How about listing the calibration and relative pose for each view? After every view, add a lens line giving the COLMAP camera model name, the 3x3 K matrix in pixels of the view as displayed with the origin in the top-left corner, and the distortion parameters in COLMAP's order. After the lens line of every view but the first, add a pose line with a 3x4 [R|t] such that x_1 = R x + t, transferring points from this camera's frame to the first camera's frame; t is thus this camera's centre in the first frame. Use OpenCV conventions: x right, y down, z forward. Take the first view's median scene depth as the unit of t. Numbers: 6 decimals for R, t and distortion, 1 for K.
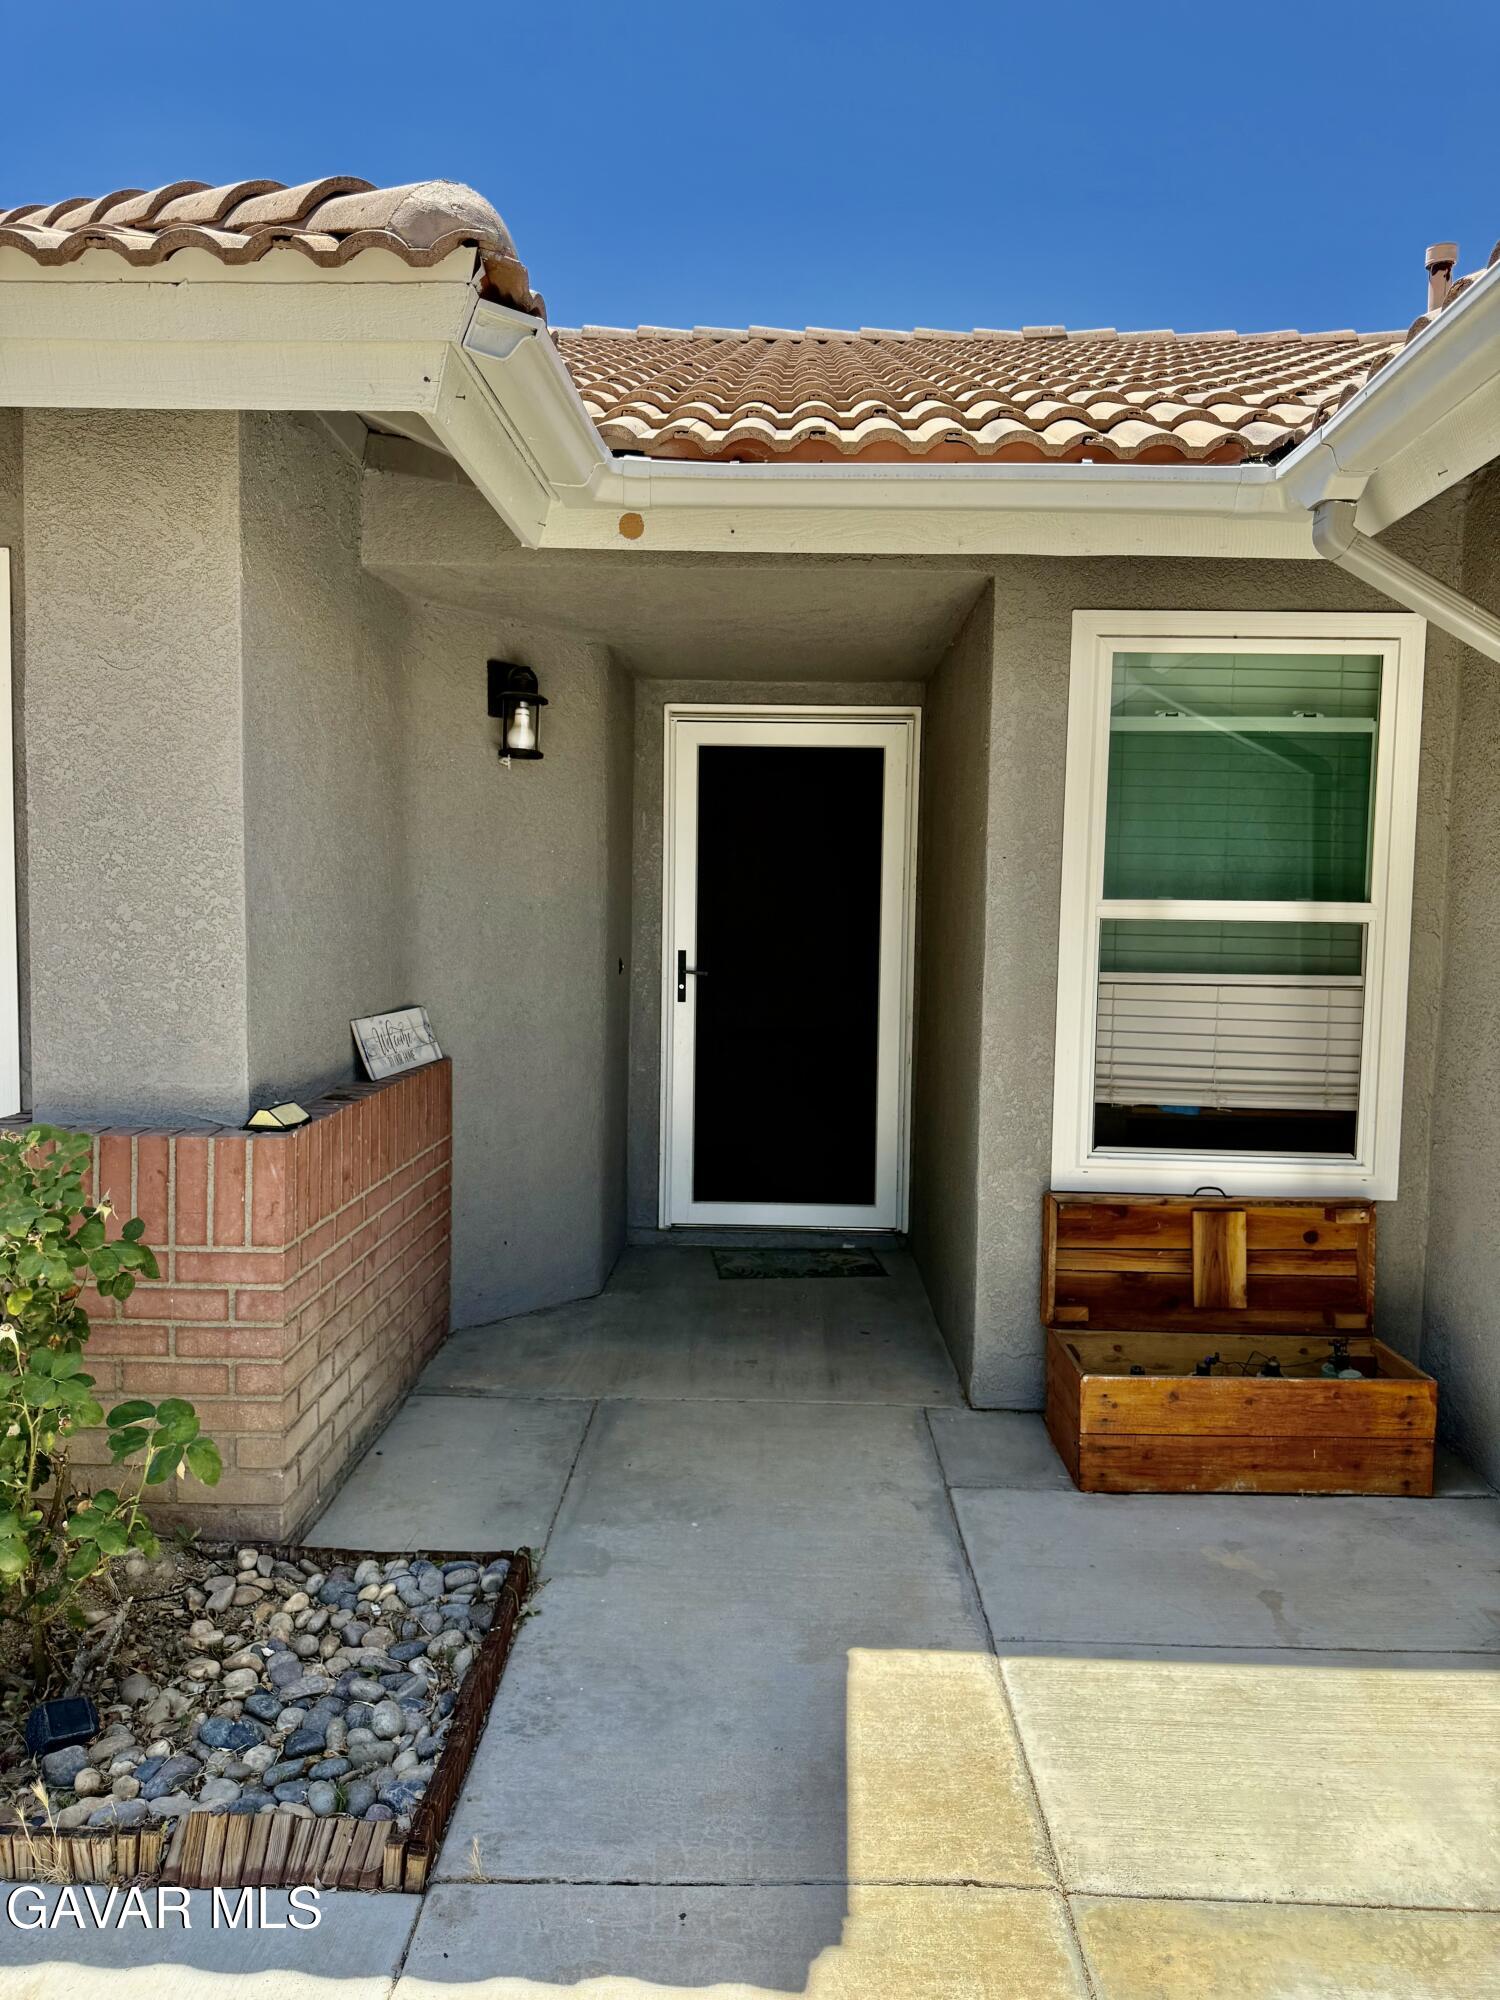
lens RADIAL K [[1401.4, 0, 751.6], [0, 1401.4, 1007.0], [0, 0, 1]] dist [0.130257, -0.259082]
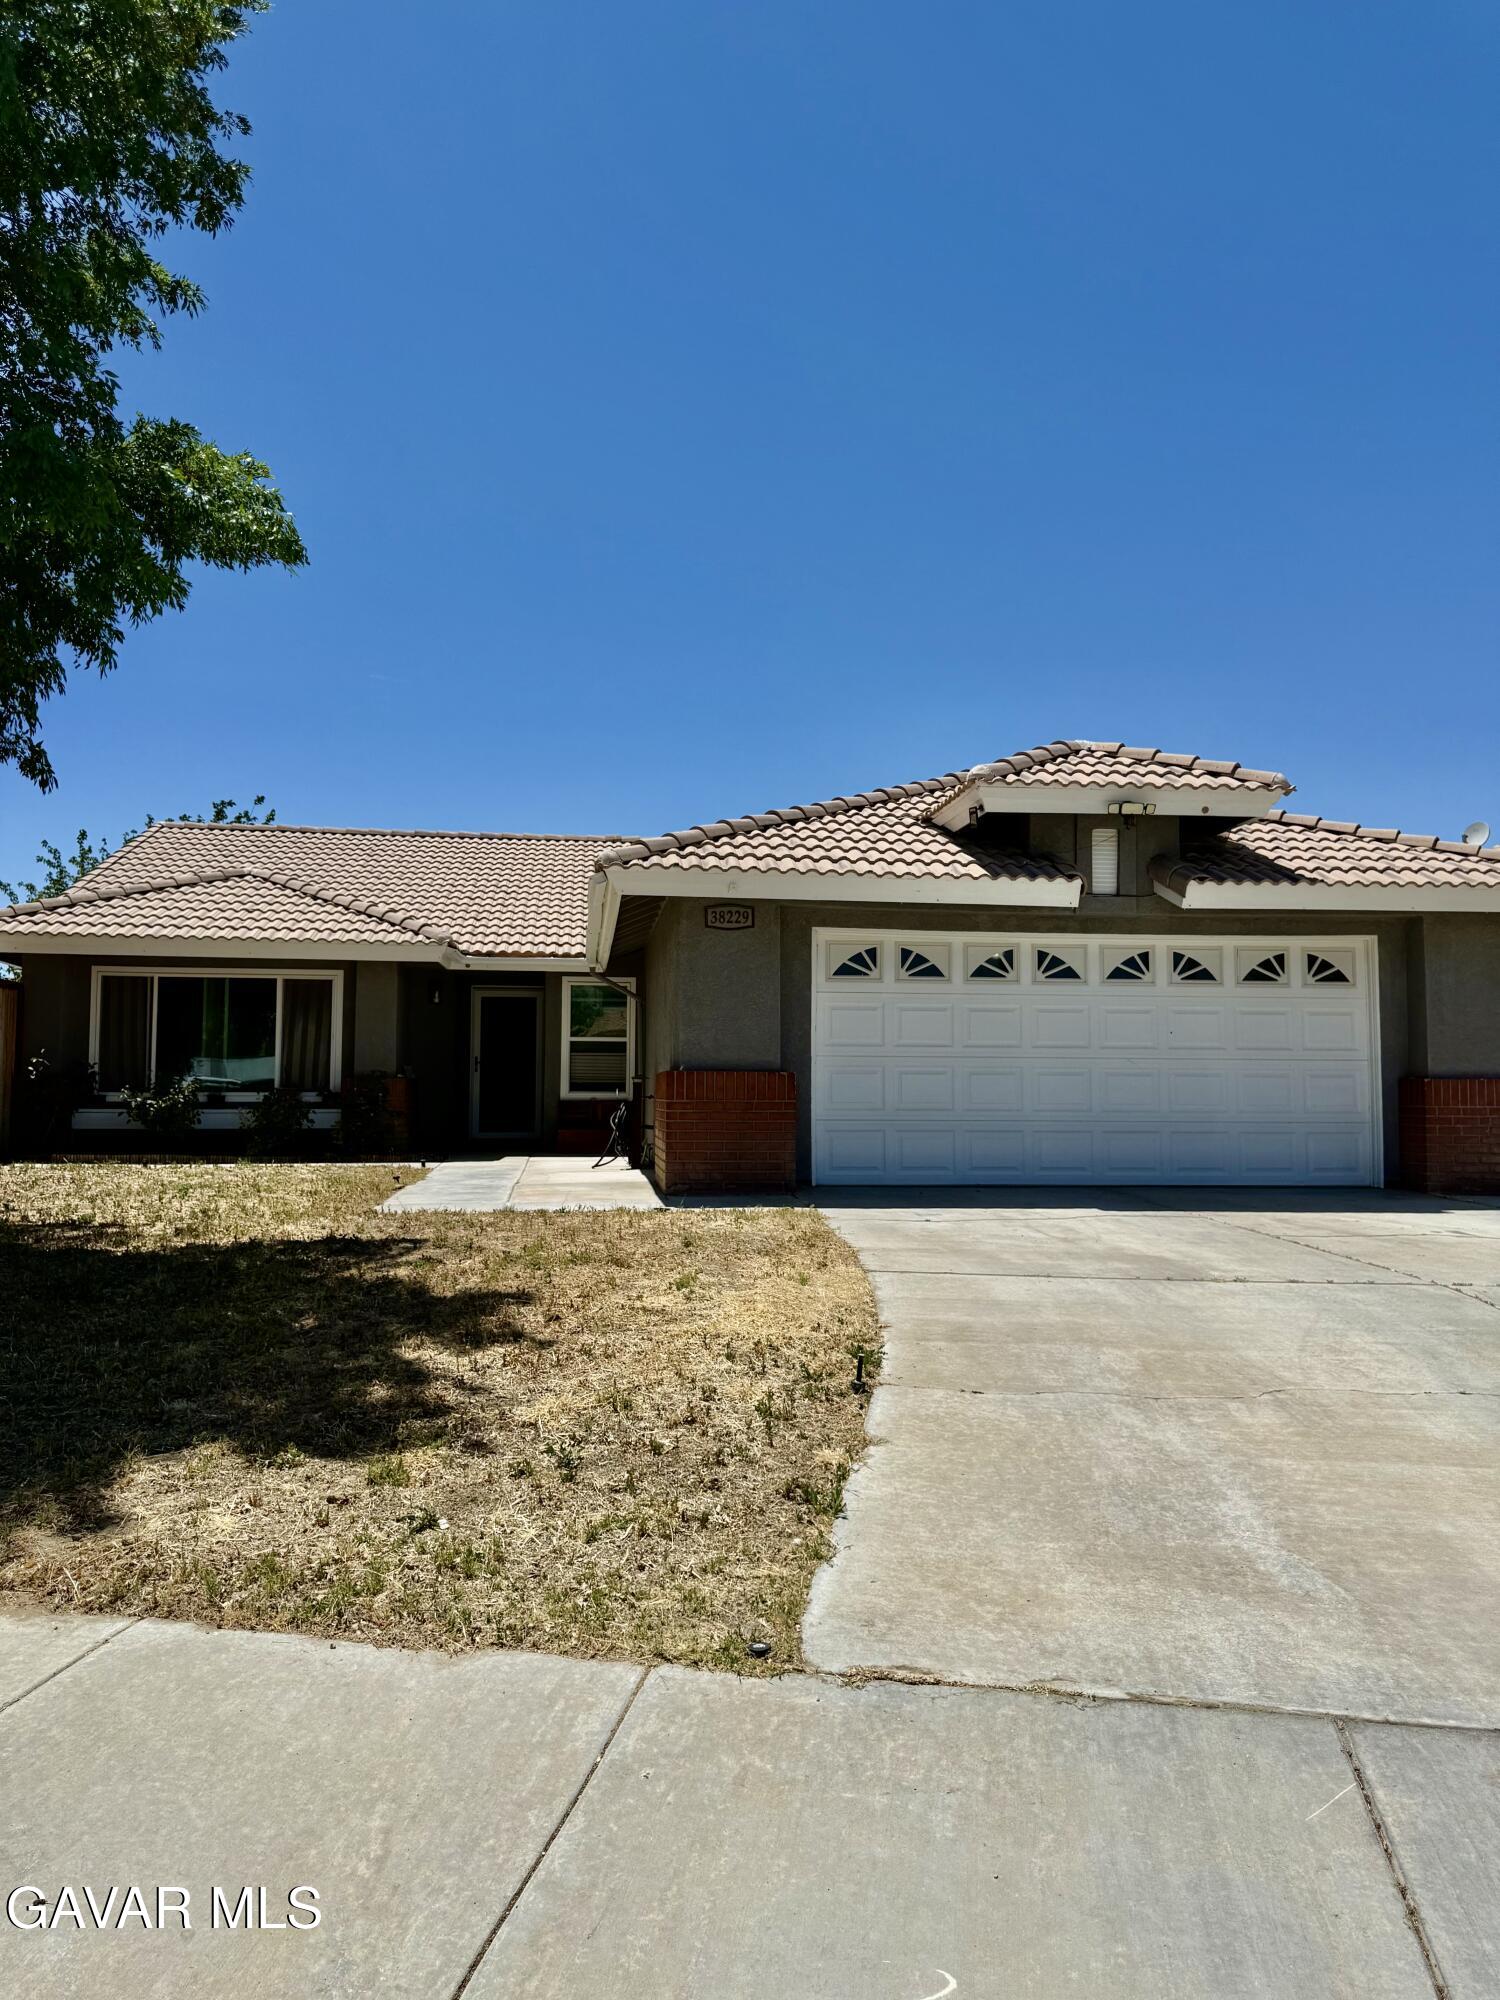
lens RADIAL K [[1401.4, 0, 751.6], [0, 1401.4, 1007.0], [0, 0, 1]] dist [0.130257, -0.259082]
pose [[0.988245, -0.005974, 0.152759, 0.132009], [0.025841, 0.991385, -0.128405, 0.434439], [-0.150676, 0.130843, 0.979886, -3.614254]]
